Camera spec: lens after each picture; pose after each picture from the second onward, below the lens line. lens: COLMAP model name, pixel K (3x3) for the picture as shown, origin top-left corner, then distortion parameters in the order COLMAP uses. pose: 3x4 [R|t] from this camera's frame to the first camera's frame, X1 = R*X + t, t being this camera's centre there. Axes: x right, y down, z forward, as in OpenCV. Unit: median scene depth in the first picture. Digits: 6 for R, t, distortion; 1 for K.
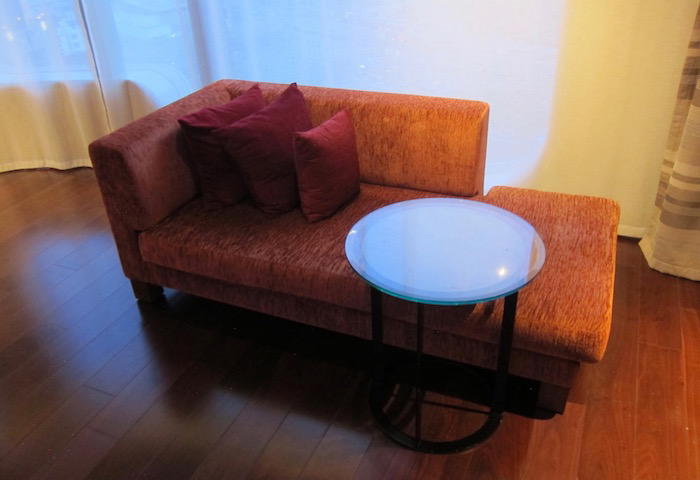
lens RADIAL K [[567.8, 0, 350.0], [0, 567.8, 240.0], [0, 0, 1]] dist [-0.002725, -0.001207]
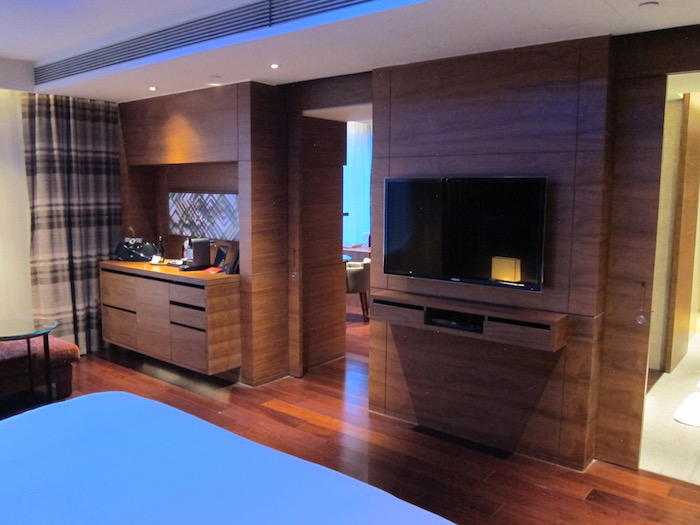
lens RADIAL K [[585.5, 0, 350.0], [0, 585.5, 262.5], [0, 0, 1]] dist [-0.052201, -0.004218]
pose [[0.270390, -0.069237, 0.960258, -1.288636], [0.485733, 0.870972, -0.073974, 0.461300], [-0.831236, 0.486431, 0.269133, -0.730665]]
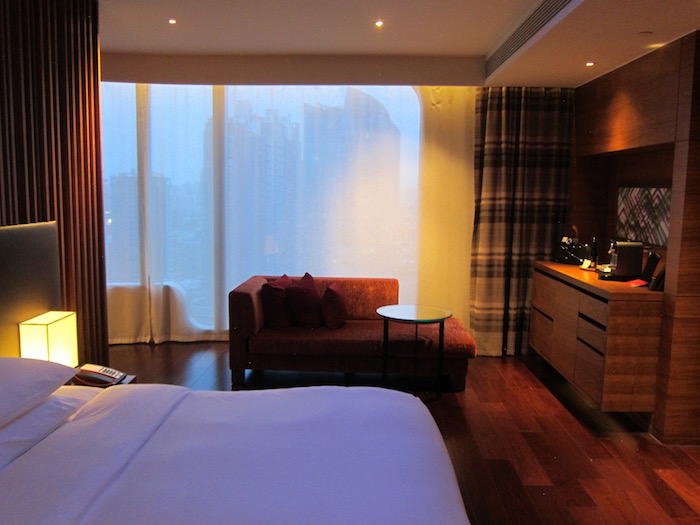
lens RADIAL K [[585.5, 0, 350.0], [0, 585.5, 262.5], [0, 0, 1]] dist [-0.052201, -0.004218]
pose [[0.927939, 0.016070, 0.372385, -0.773305], [0.143168, 0.907064, -0.395902, 0.571585], [-0.344139, 0.420686, 0.839399, -0.864707]]
